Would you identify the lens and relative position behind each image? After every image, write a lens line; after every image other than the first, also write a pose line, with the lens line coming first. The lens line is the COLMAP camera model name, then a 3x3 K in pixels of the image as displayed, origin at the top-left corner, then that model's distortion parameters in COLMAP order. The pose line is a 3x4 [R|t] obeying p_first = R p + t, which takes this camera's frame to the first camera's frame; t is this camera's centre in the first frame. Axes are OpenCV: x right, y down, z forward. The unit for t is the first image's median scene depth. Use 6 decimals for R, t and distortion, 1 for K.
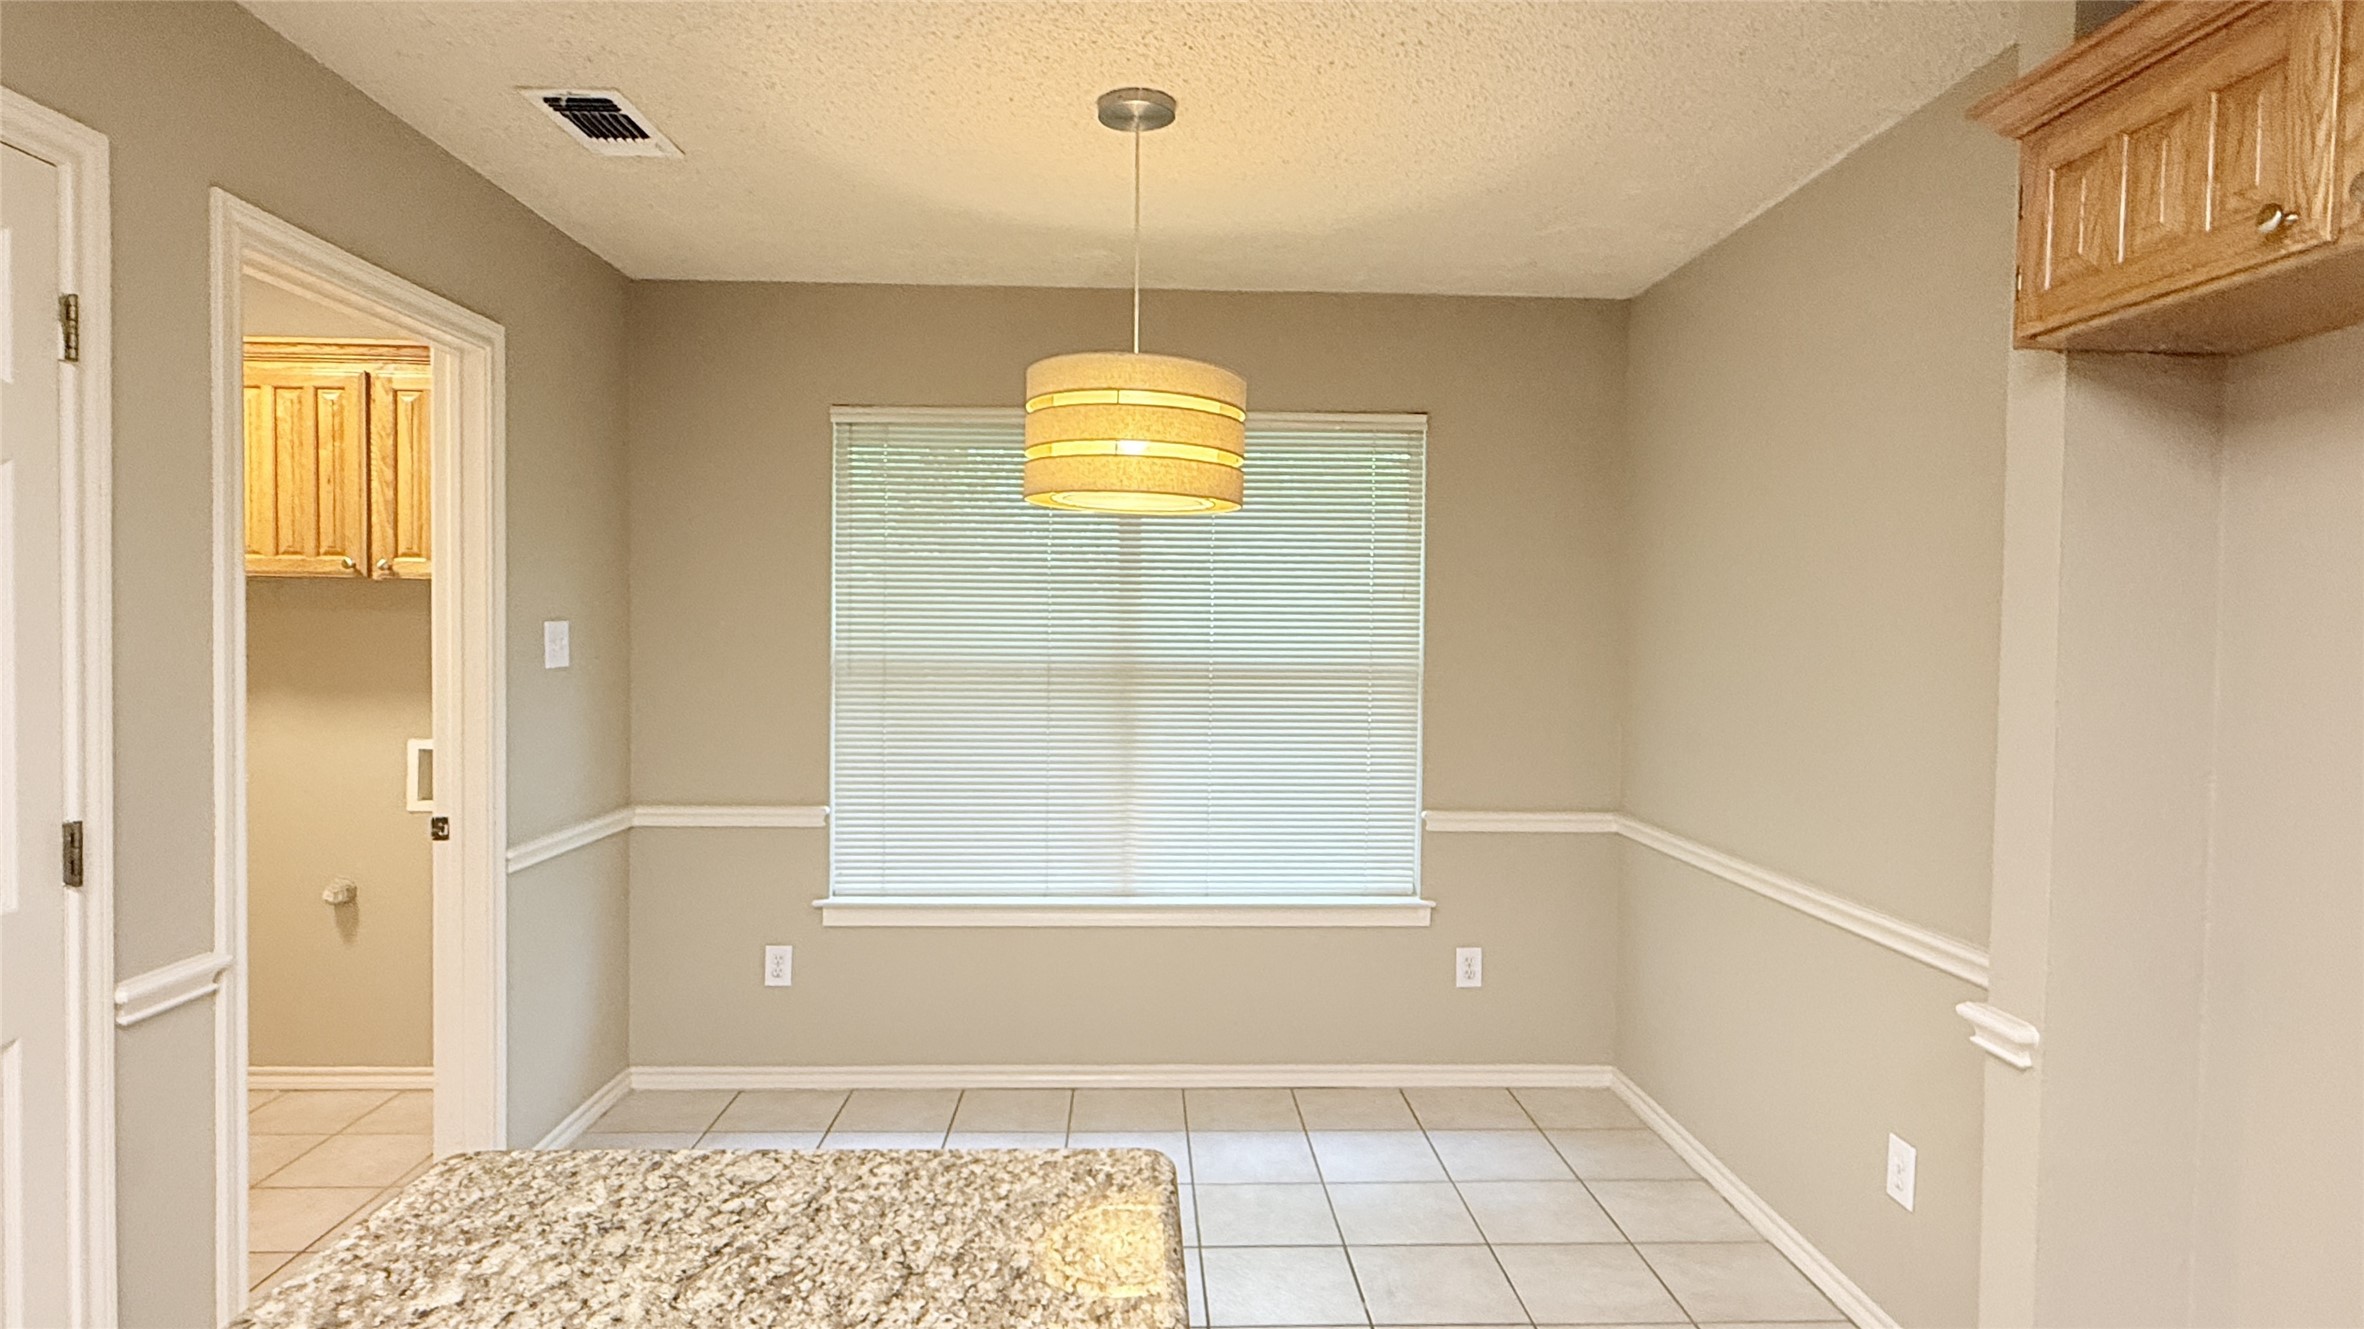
lens RADIAL K [[1280.7, 0, 1184.6], [0, 1280.7, 653.3], [0, 0, 1]] dist [-0.006033, -0.000596]
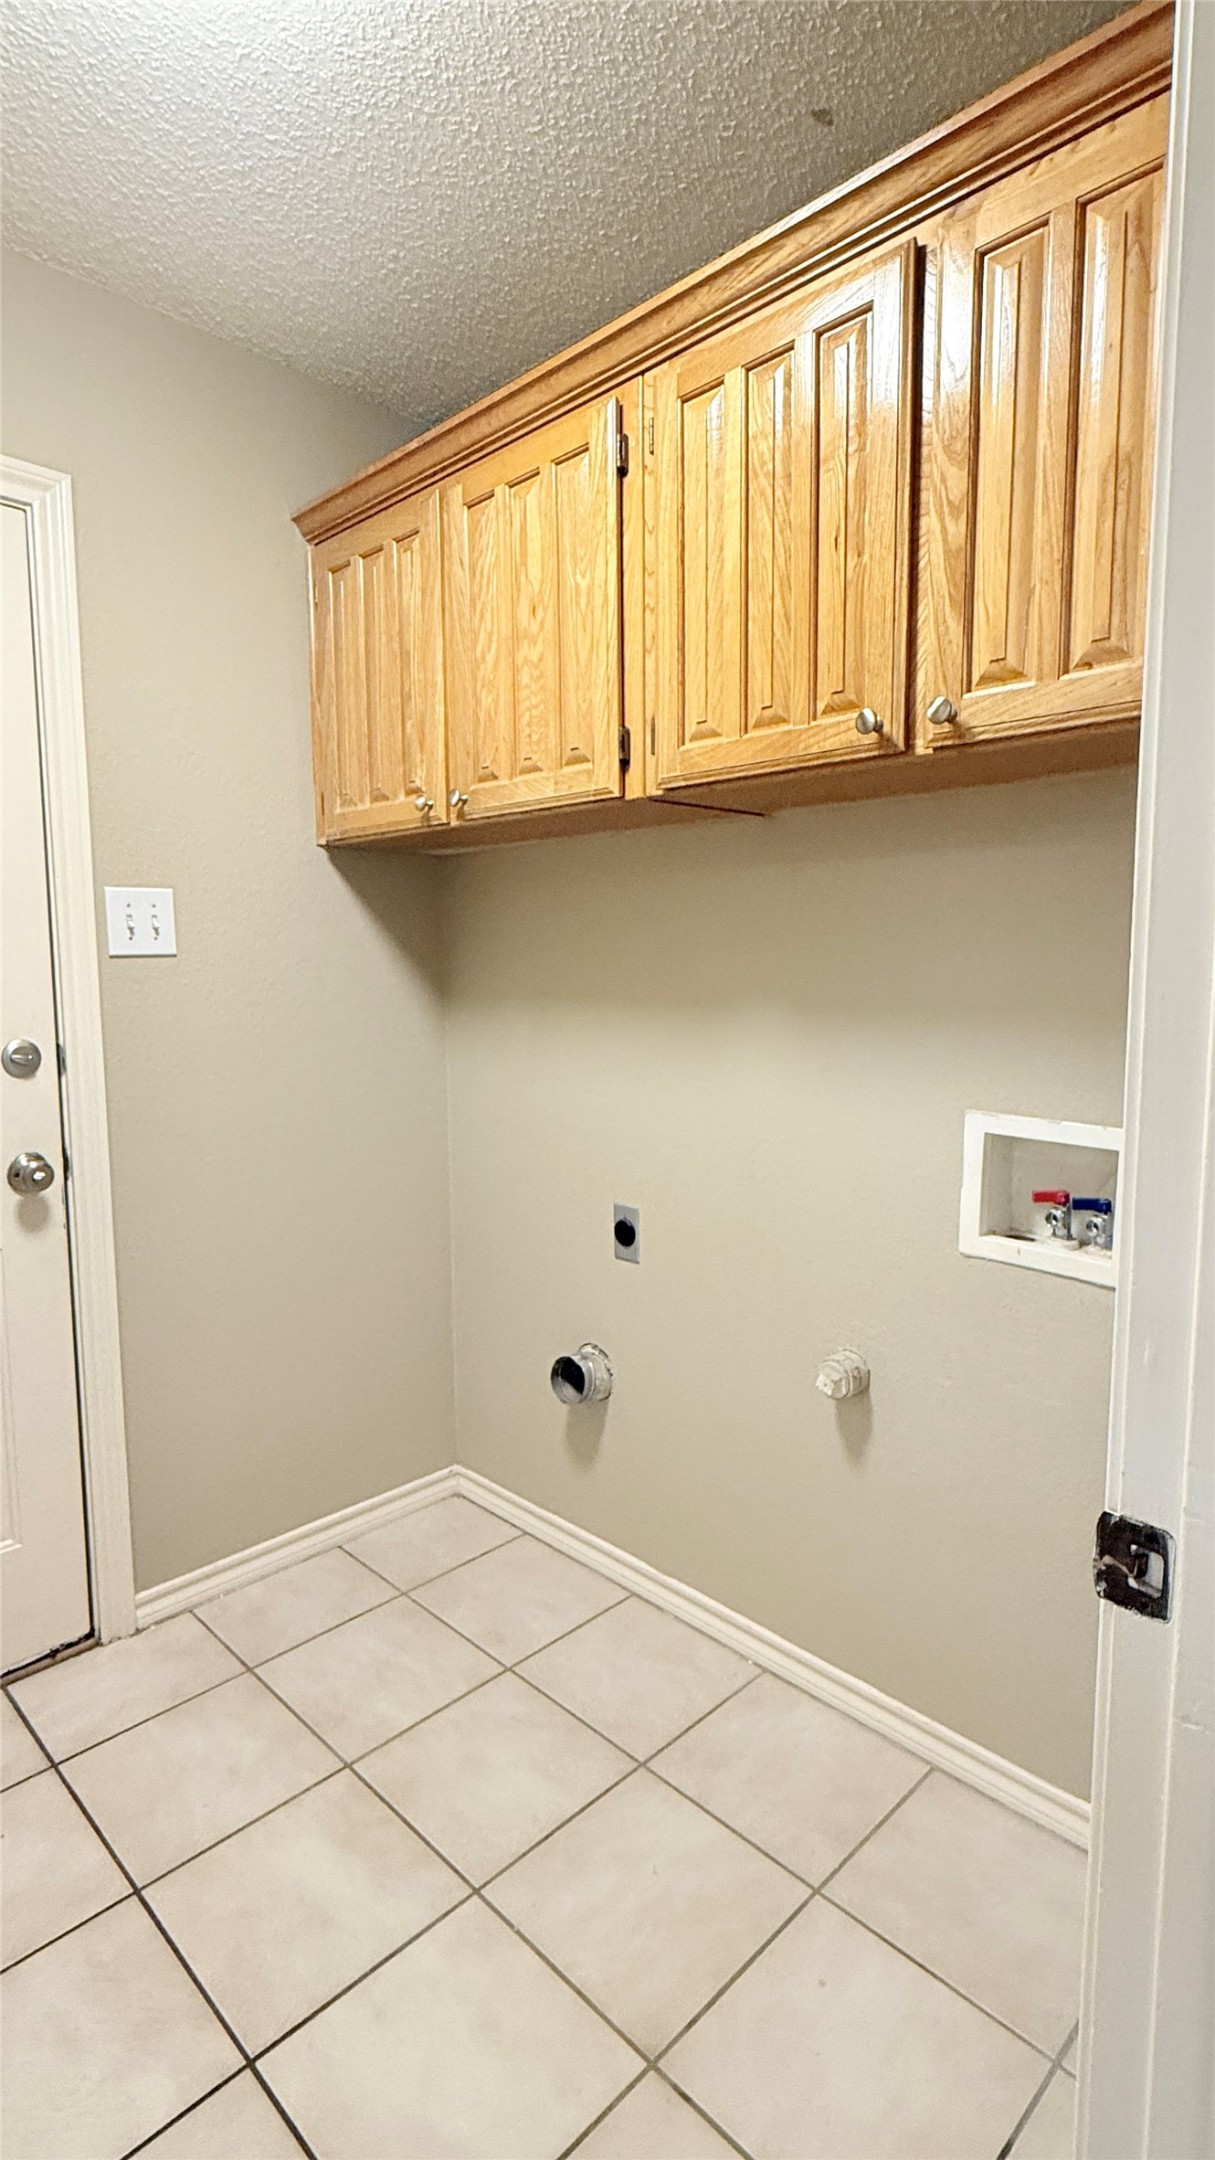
lens RADIAL K [[1086.5, 0, 607.8], [0, 1086.5, 1086.4], [0, 0, 1]] dist [0.000329, -0.000201]
pose [[0.670939, 0.066336, -0.738540, -0.427237], [-0.008217, 0.996594, 0.082049, 0.025383], [0.741467, -0.048981, 0.669199, 0.672693]]
